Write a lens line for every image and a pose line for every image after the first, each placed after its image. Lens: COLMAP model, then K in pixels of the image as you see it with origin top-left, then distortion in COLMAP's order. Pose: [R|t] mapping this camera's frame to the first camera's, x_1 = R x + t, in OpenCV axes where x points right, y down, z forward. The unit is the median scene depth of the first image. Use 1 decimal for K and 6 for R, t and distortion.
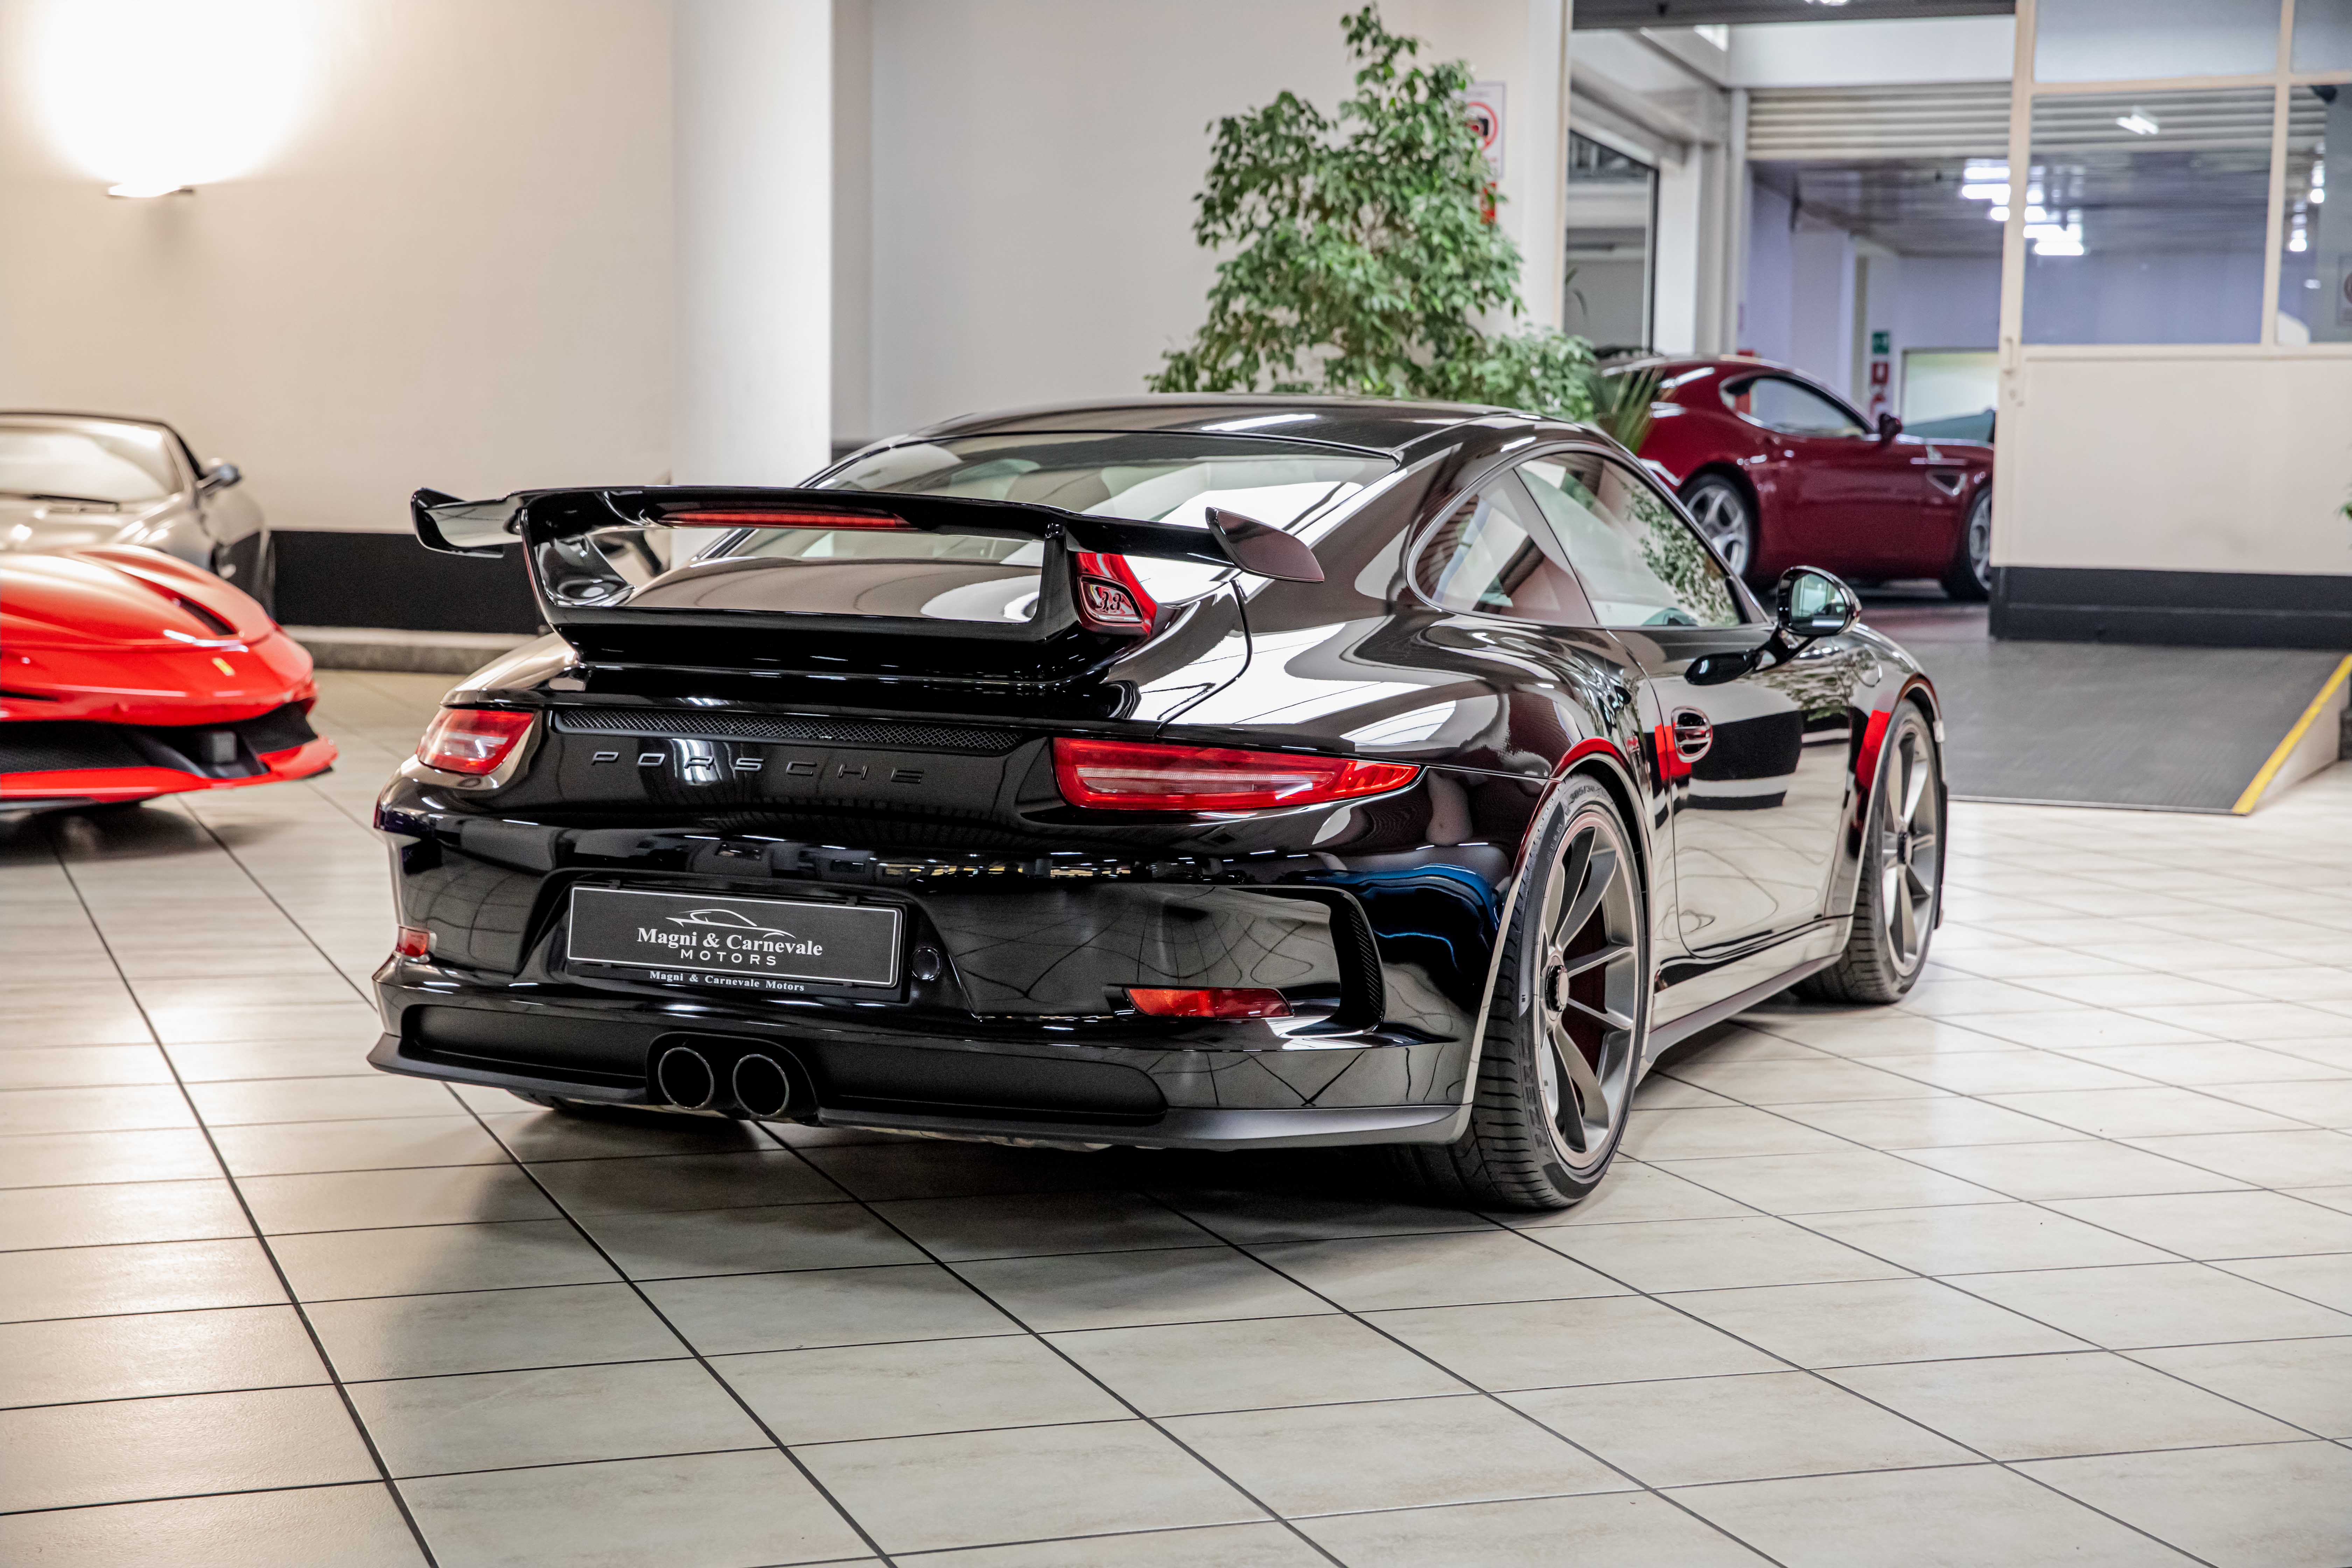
lens RADIAL K [[3730.9, 0, 1176.0], [0, 3730.9, 784.0], [0, 0, 1]] dist [0.194262, 0.026191]
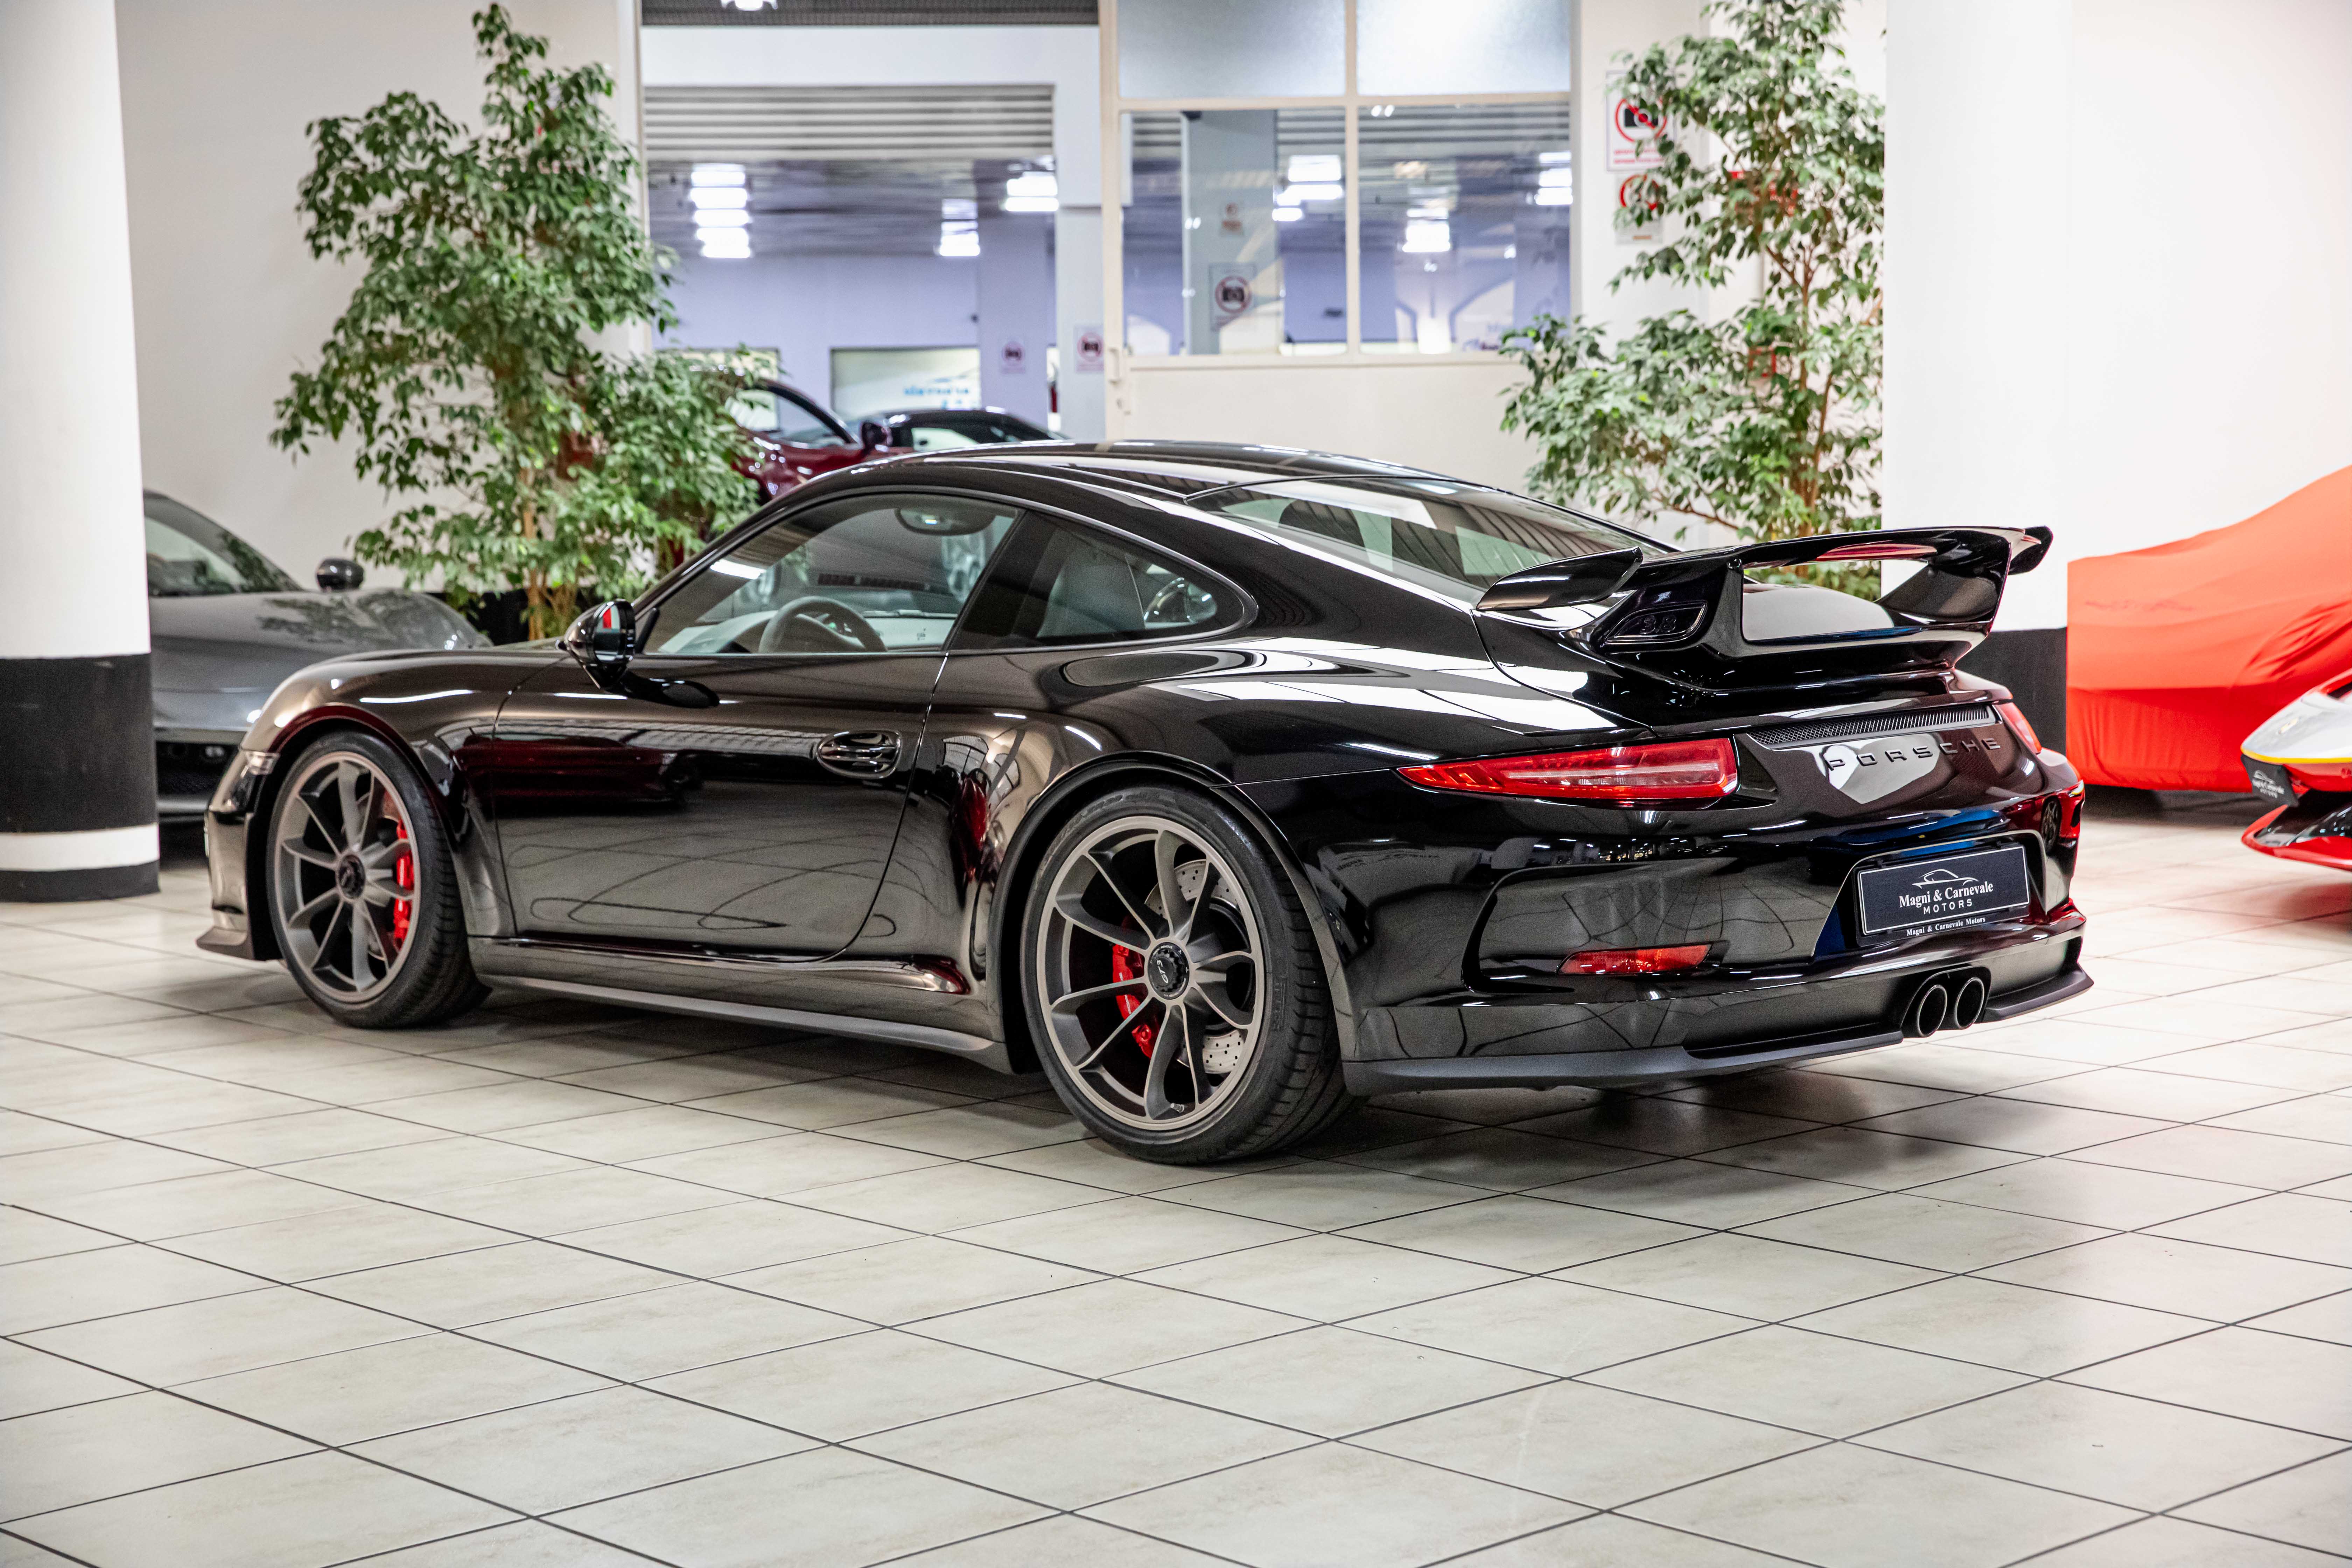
lens RADIAL K [[3776.0, 0, 1176.0], [0, 3776.0, 784.0], [0, 0, 1]] dist [0.165243, 0.030071]
pose [[0.915553, -0.066217, 0.396709, -0.458490], [0.066181, 0.997712, 0.013797, -0.035090], [-0.396715, 0.013623, 0.917841, 0.146850]]
